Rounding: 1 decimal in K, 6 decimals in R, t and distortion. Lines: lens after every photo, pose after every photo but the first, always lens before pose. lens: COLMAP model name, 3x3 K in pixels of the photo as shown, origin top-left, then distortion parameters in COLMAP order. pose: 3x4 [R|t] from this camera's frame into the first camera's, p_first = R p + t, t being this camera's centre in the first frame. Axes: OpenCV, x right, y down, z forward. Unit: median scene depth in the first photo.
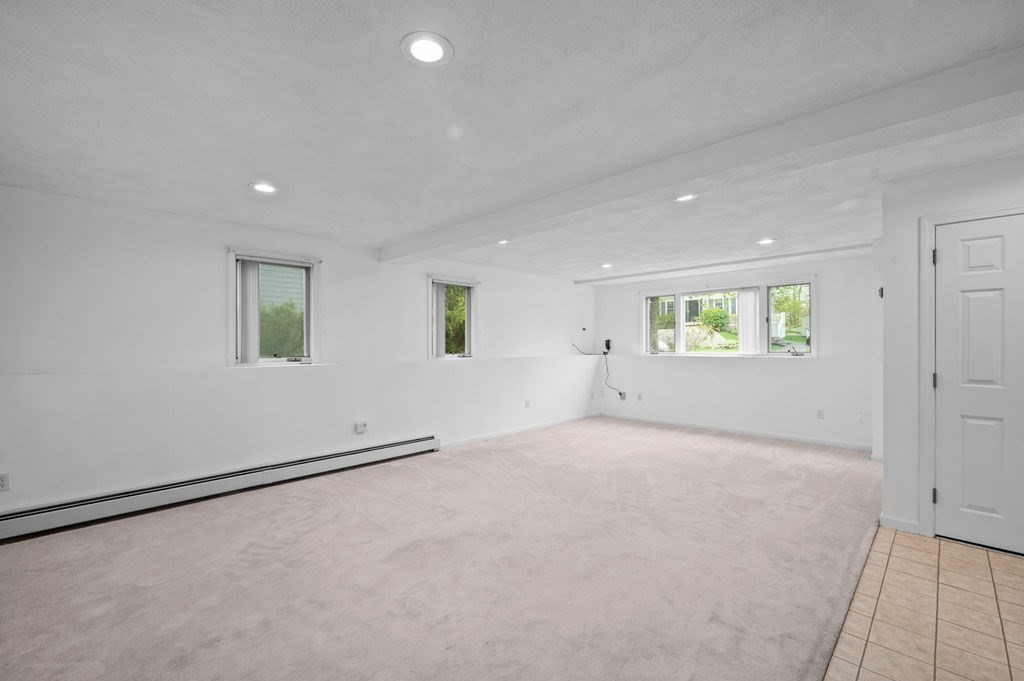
lens RADIAL K [[439.3, 0, 512.0], [0, 439.3, 340.5], [0, 0, 1]] dist [0.000450, 0.000094]
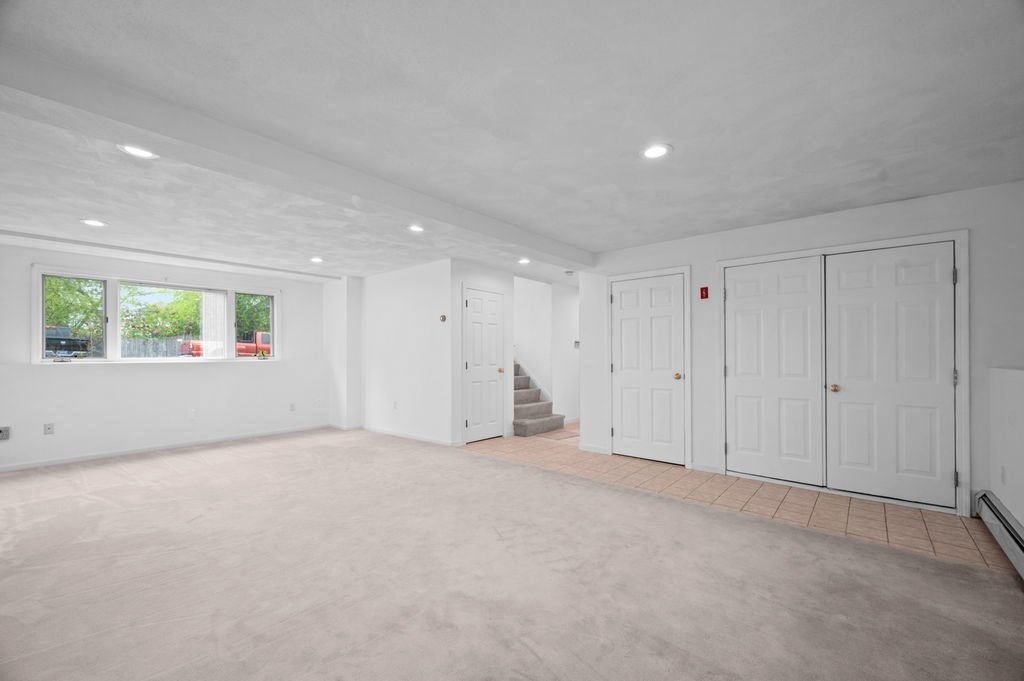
lens RADIAL K [[426.8, 0, 513.2], [0, 426.8, 352.2], [0, 0, 1]] dist [-0.000531, -0.000063]
pose [[-0.081586, 0.003599, 0.996660, -0.544735], [-0.007075, 0.999966, -0.004190, 0.019510], [-0.996641, -0.007394, -0.081558, 0.526486]]
